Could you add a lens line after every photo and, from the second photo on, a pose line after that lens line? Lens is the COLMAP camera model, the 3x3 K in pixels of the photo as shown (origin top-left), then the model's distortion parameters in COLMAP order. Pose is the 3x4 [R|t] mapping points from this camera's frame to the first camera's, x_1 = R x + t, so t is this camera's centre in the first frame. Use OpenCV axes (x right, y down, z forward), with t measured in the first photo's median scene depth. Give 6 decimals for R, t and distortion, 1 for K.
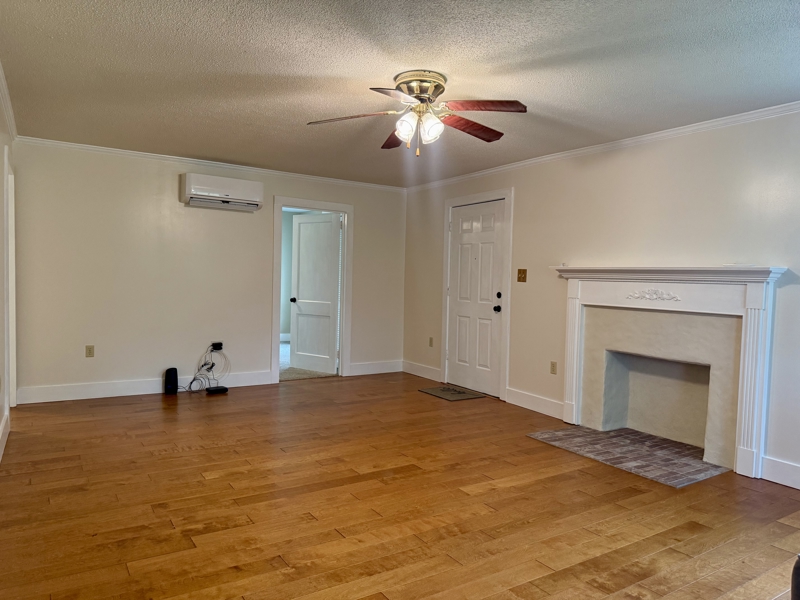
lens RADIAL K [[553.0, 0, 406.4], [0, 553.0, 298.8], [0, 0, 1]] dist [0.061792, -0.054369]
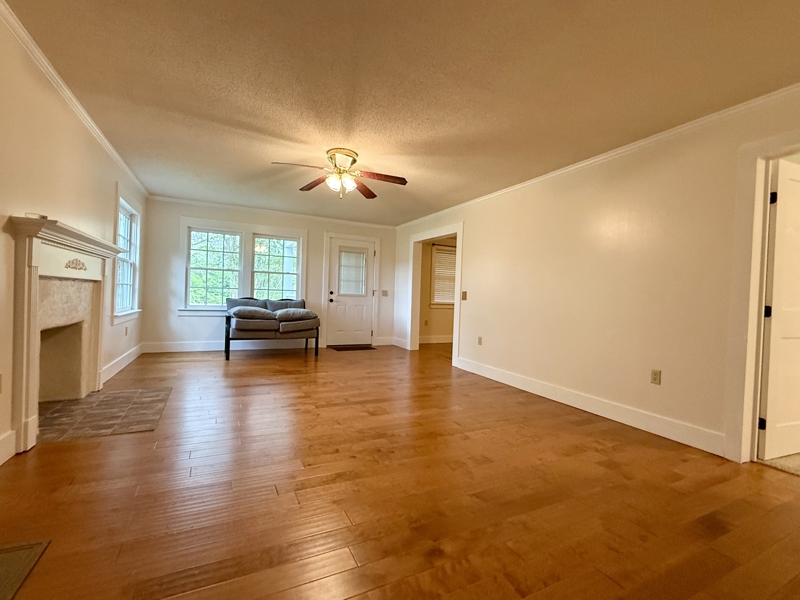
lens RADIAL K [[373.5, 0, 400.0], [0, 373.5, 300.0], [0, 0, 1]] dist [-0.000755, 0.000336]
pose [[-0.991537, -0.065342, 0.112186, -0.235142], [-0.060210, 0.997005, 0.048545, -0.011559], [-0.115022, 0.041379, -0.992501, 1.617685]]
